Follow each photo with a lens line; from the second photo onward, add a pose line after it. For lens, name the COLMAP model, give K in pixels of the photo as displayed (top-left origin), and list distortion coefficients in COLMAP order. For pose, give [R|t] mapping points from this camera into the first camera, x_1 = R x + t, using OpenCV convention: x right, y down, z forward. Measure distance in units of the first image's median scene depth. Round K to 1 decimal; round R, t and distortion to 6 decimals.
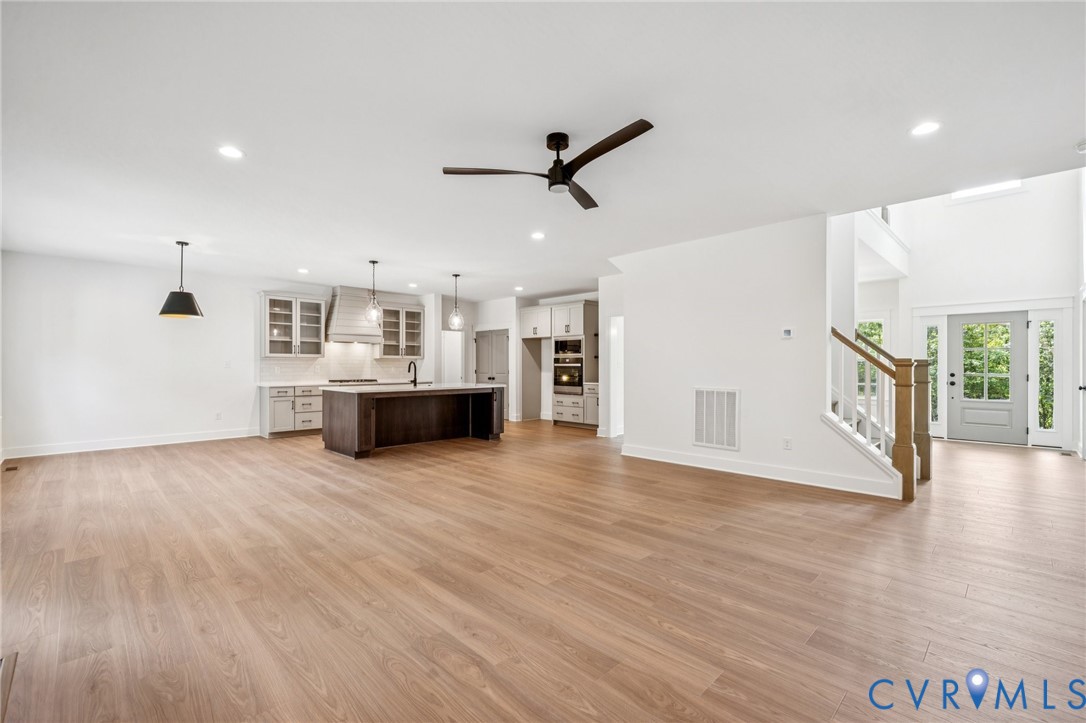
lens RADIAL K [[468.1, 0, 539.3], [0, 468.1, 365.1], [0, 0, 1]] dist [-0.002382, 0.000708]
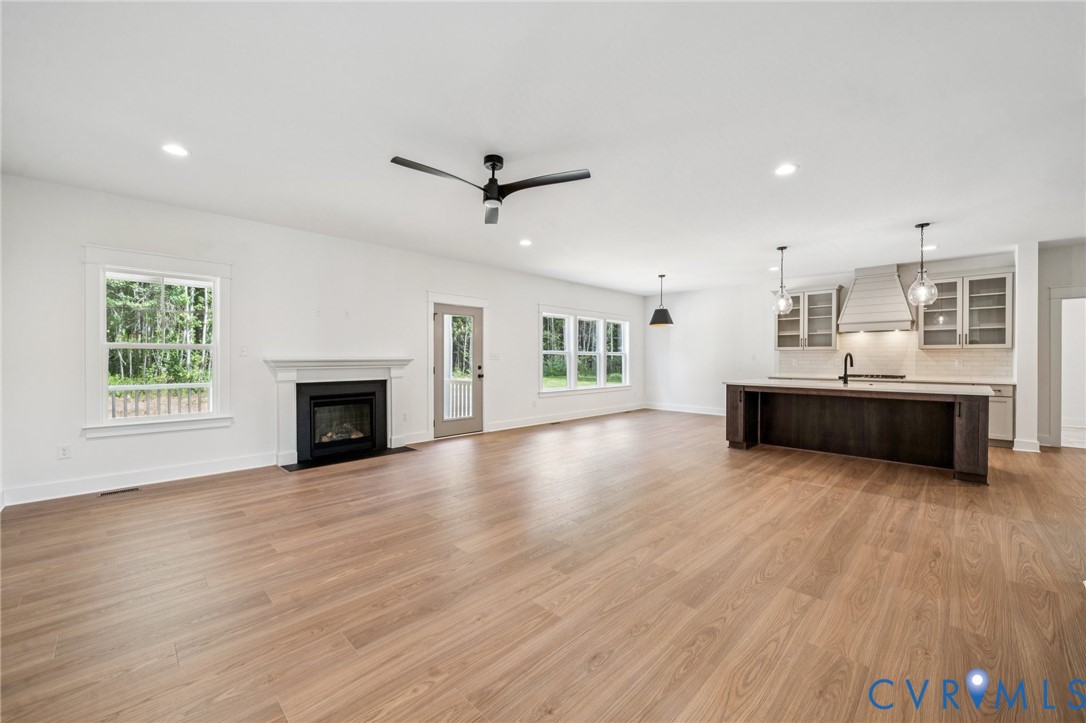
lens RADIAL K [[429.0, 0, 543.0], [0, 429.0, 363.3], [0, 0, 1]] dist [-0.001027, -0.000023]
pose [[0.012955, 0.012976, -0.999832, 1.036581], [0.000168, 0.999916, 0.012979, -0.000688], [0.999916, -0.000336, 0.012952, 1.055600]]
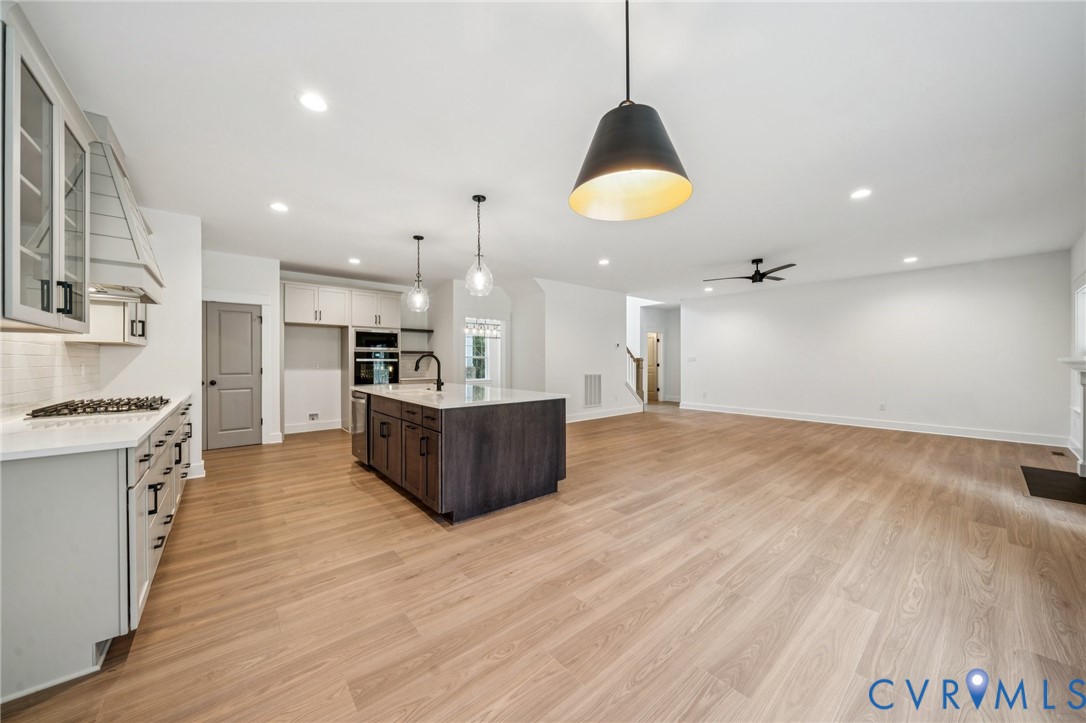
lens RADIAL K [[376.4, 0, 540.0], [0, 376.4, 356.6], [0, 0, 1]] dist [-0.002027, -0.000256]
pose [[0.081315, 0.011080, 0.996627, -0.610381], [0.000918, 0.999937, -0.011191, 0.000856], [-0.996688, 0.001825, 0.081300, 0.621033]]
